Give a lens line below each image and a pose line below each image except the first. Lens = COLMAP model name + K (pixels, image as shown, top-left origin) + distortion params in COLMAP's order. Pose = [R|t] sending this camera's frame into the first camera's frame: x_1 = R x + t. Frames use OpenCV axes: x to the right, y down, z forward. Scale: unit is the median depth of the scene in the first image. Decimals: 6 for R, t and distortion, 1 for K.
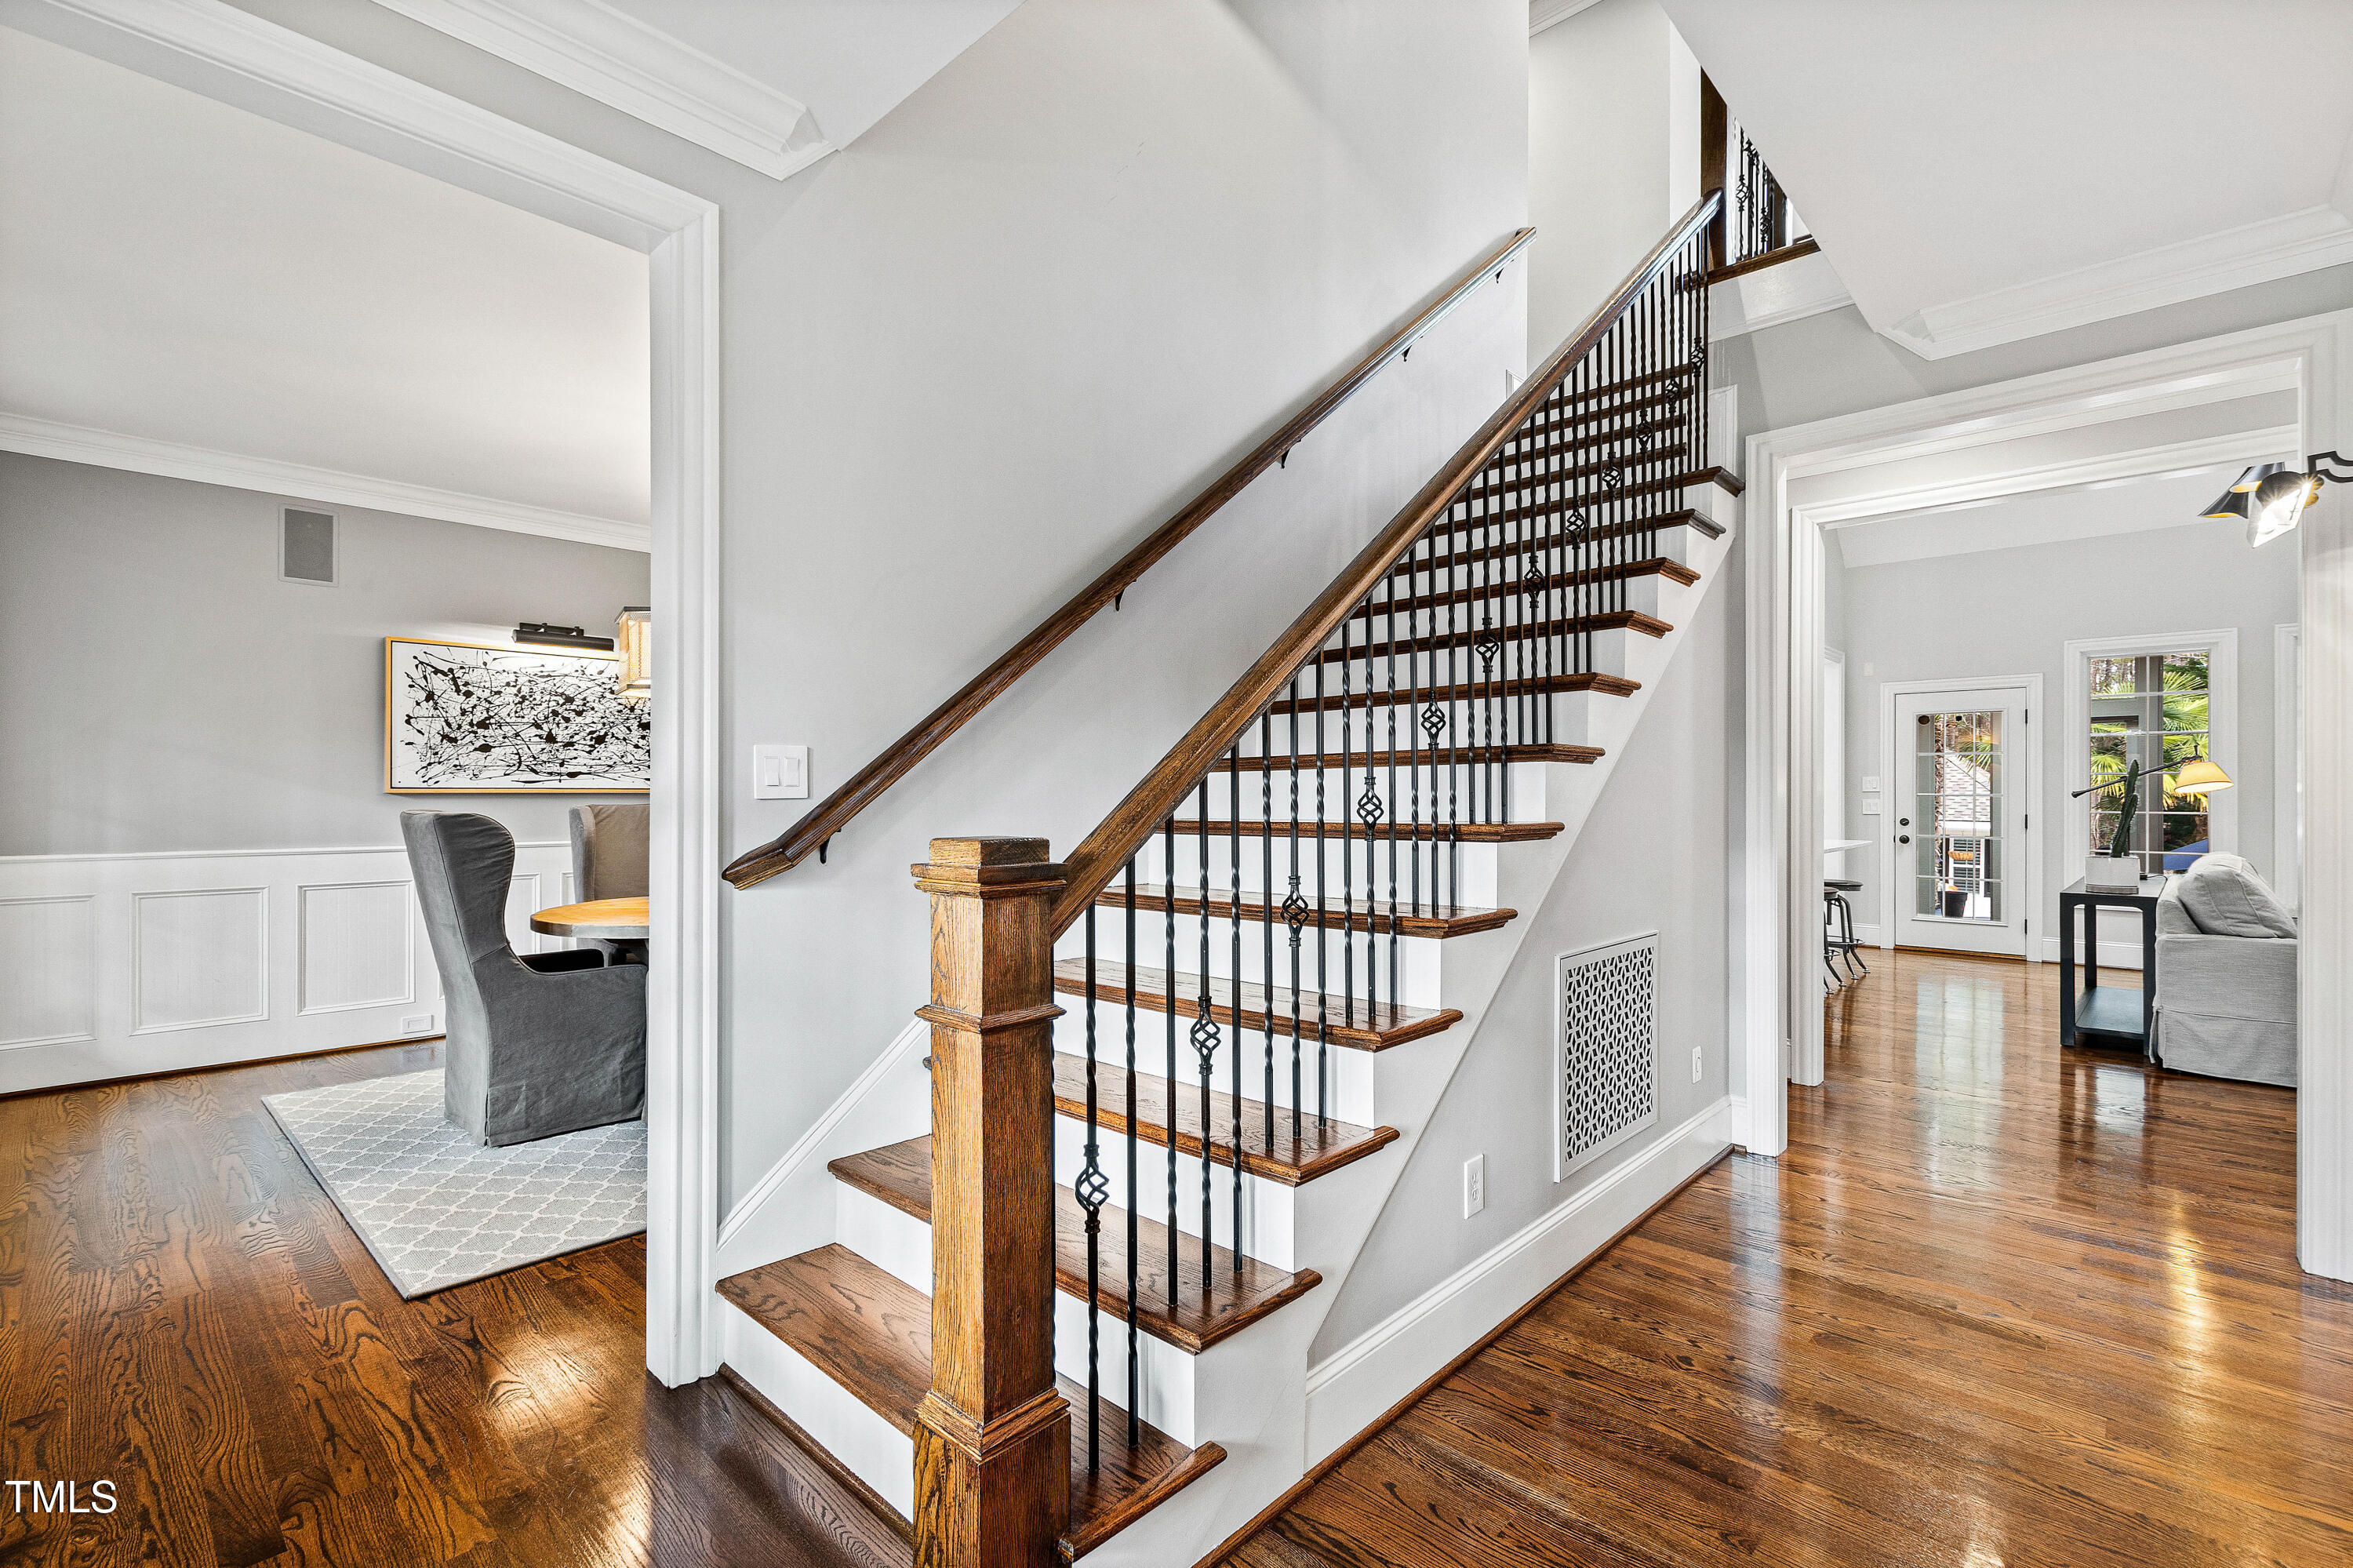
lens RADIAL K [[1071.2, 0, 1189.1], [0, 1071.2, 796.2], [0, 0, 1]] dist [0.005224, -0.002935]
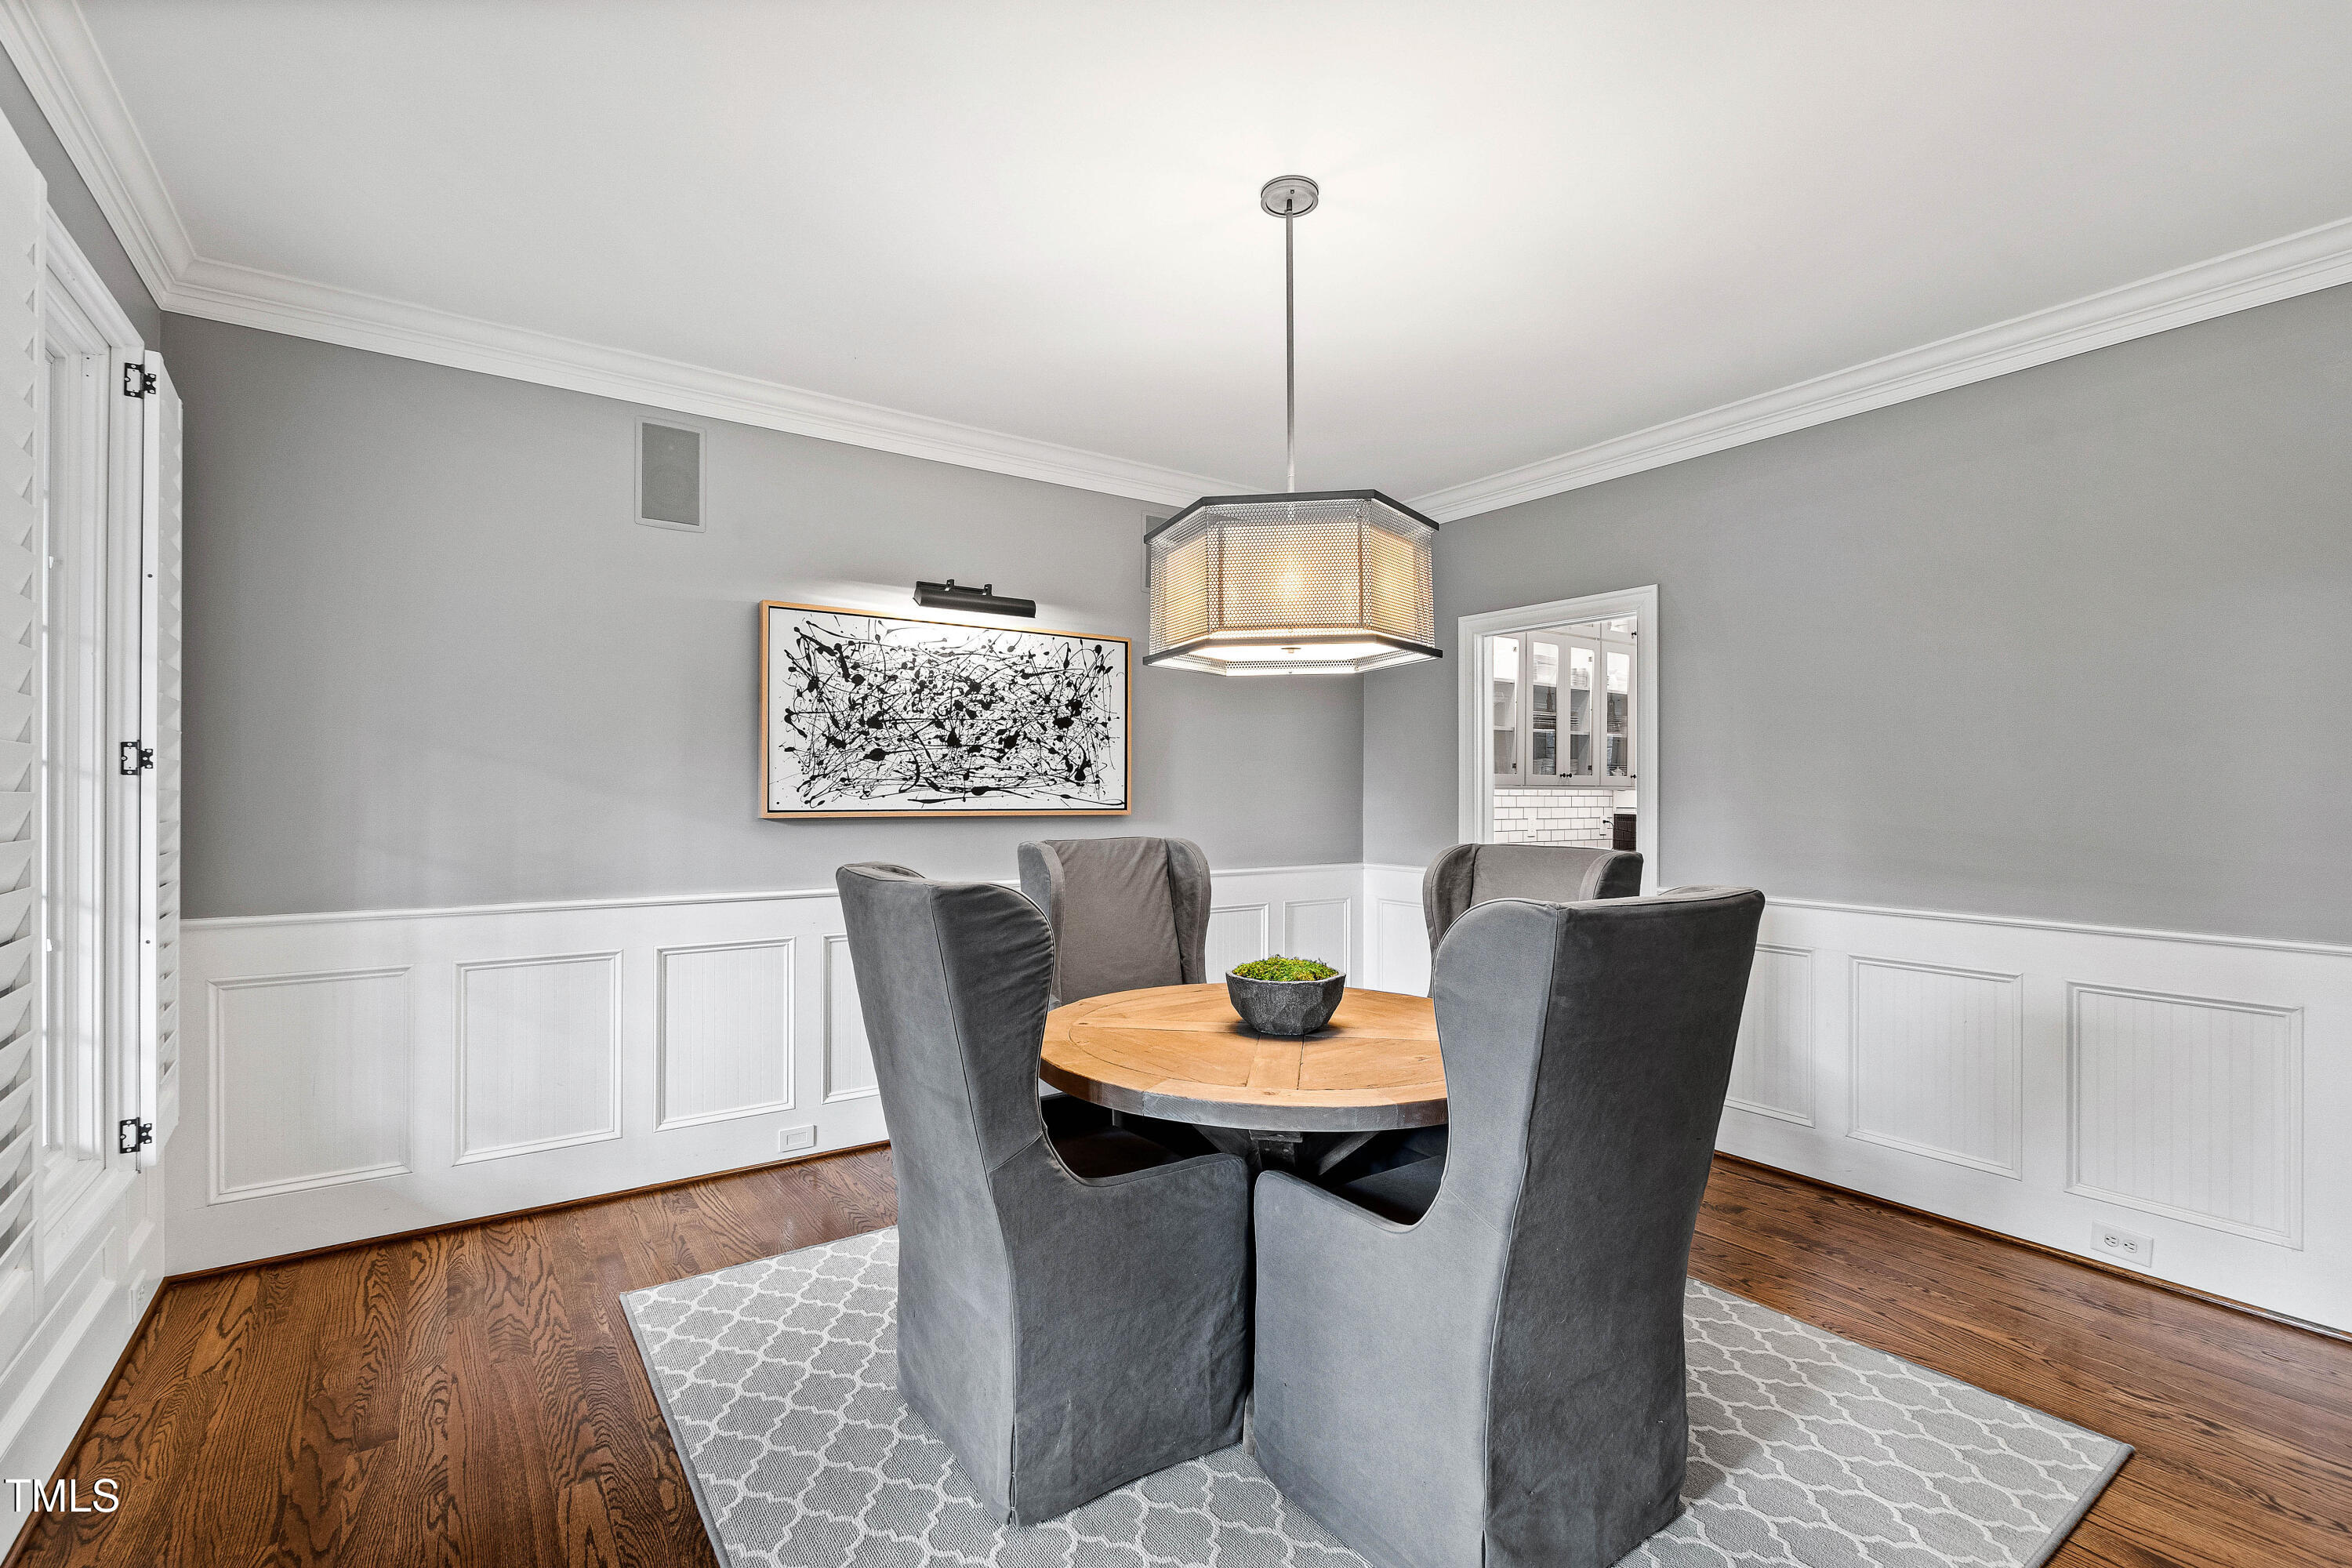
lens RADIAL K [[1070.7, 0, 1172.4], [0, 1070.7, 791.0], [0, 0, 1]] dist [0.005224, -0.002935]
pose [[0.978329, 0.001257, -0.207053, -0.328112], [-0.002088, 0.999991, -0.003796, -0.019021], [0.207046, 0.004146, 0.978322, 0.352926]]
